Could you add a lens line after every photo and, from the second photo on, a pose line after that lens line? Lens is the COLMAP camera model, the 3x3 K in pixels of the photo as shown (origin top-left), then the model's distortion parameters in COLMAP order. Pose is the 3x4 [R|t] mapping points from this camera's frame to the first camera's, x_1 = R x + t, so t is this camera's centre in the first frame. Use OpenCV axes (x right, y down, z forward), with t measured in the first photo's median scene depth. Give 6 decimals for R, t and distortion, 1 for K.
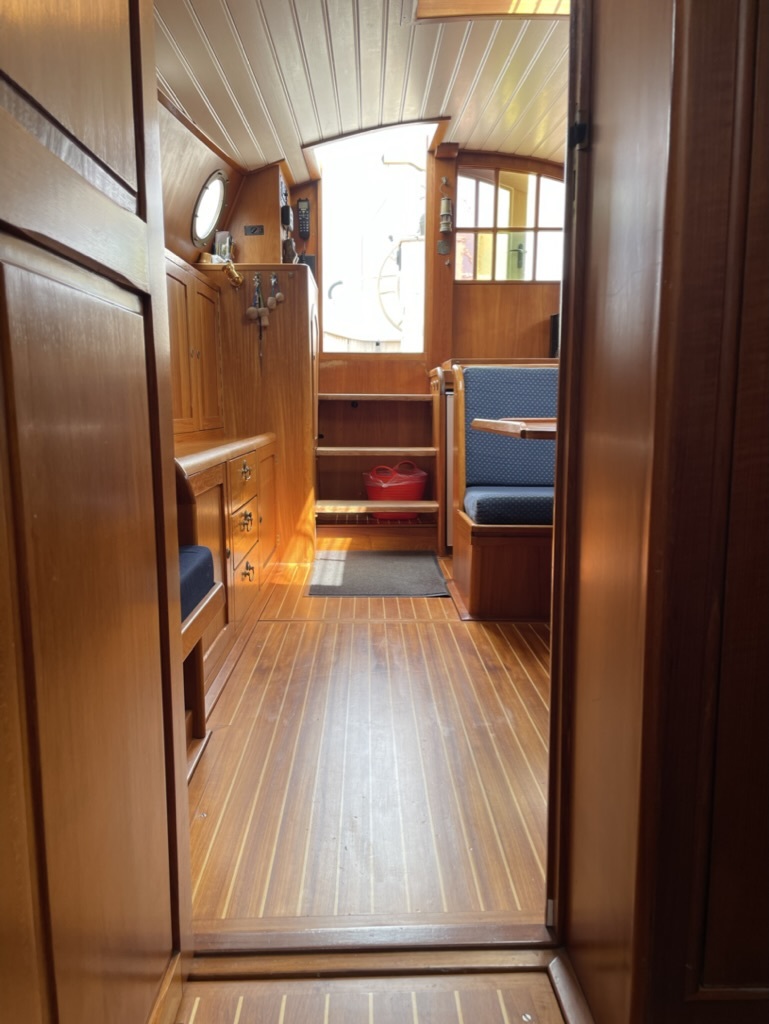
lens RADIAL K [[765.2, 0, 378.8], [0, 765.2, 516.0], [0, 0, 1]] dist [0.074563, -0.087192]
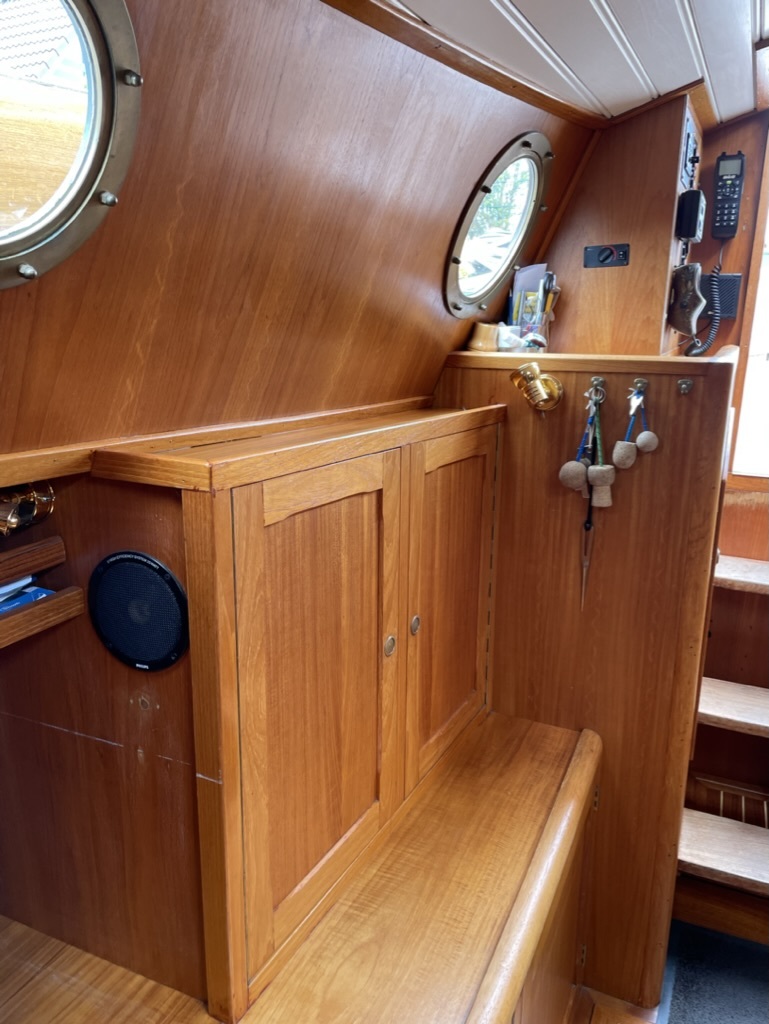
lens RADIAL K [[765.2, 0, 381.3], [0, 765.2, 510.4], [0, 0, 1]] dist [0.074563, -0.087192]
pose [[0.902723, 0.119188, -0.413382, -0.081698], [-0.075741, 0.989880, 0.120006, -0.282926], [0.423502, -0.077023, 0.902615, 0.565456]]
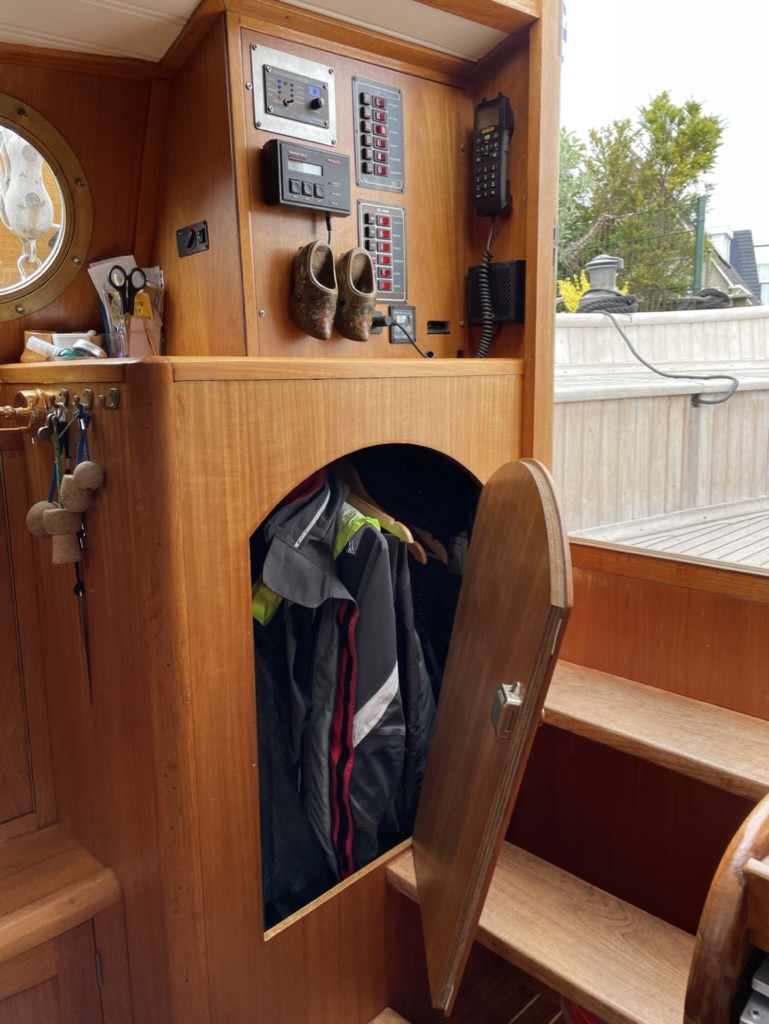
lens RADIAL K [[765.2, 0, 382.4], [0, 765.2, 503.8], [0, 0, 1]] dist [0.074563, -0.087192]
pose [[0.679357, 0.116551, -0.724493, 0.160024], [-0.092821, 0.993024, 0.072712, -0.301291], [0.727914, 0.017851, 0.685436, 0.872257]]
